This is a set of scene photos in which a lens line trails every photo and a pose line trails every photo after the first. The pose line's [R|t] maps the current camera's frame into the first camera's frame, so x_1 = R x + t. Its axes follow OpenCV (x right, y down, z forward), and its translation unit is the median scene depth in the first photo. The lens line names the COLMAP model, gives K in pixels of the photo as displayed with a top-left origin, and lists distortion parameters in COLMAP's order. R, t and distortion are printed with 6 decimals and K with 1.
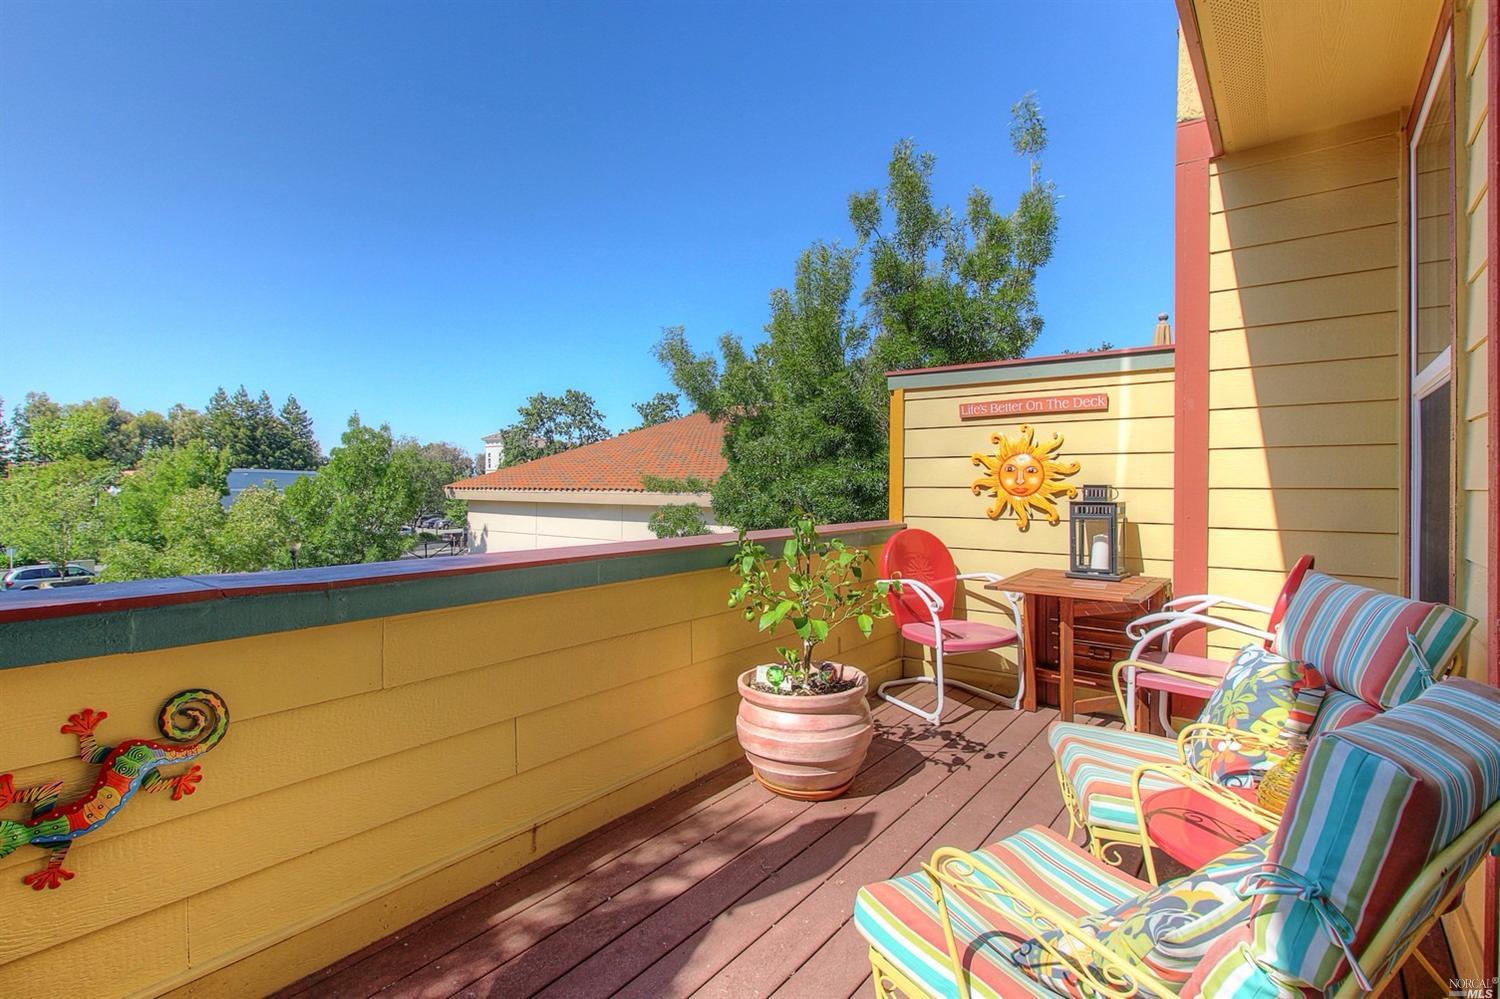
lens RADIAL K [[698.6, 0, 749.2], [0, 698.6, 481.0], [0, 0, 1]] dist [0.019580, 0.000072]
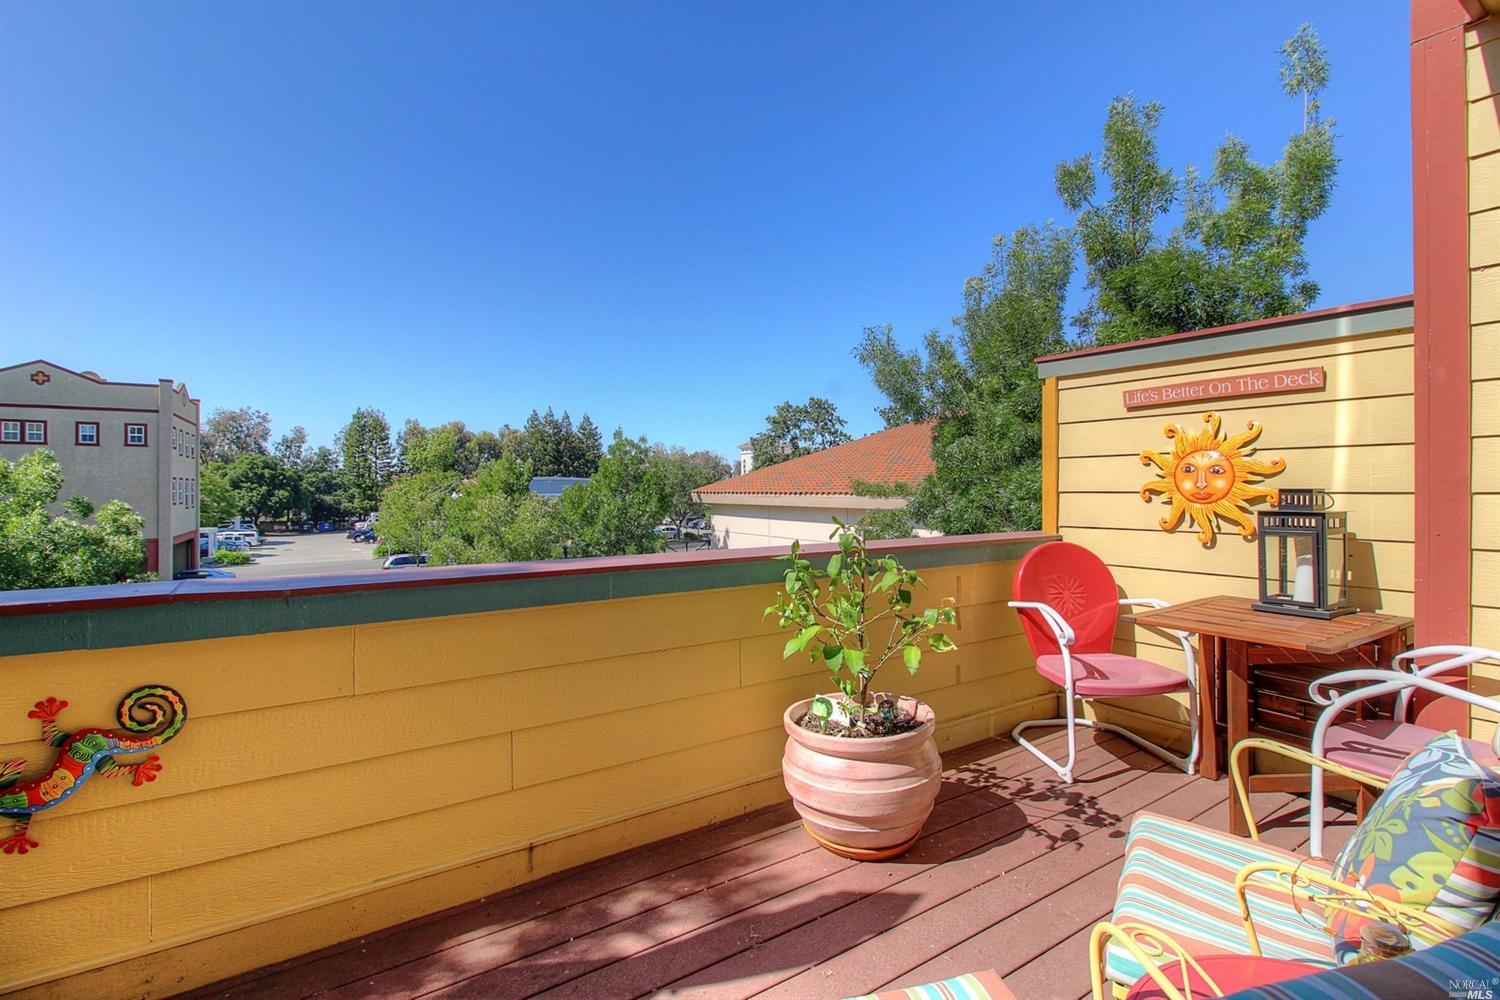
lens RADIAL K [[696.4, 0, 750.0], [0, 696.4, 475.4], [0, 0, 1]] dist [0.013830, -0.000714]
pose [[0.949548, -0.012107, -0.313388, 0.180095], [0.007931, 0.999862, -0.014597, -0.002703], [0.313521, 0.011375, 0.949513, 0.105185]]
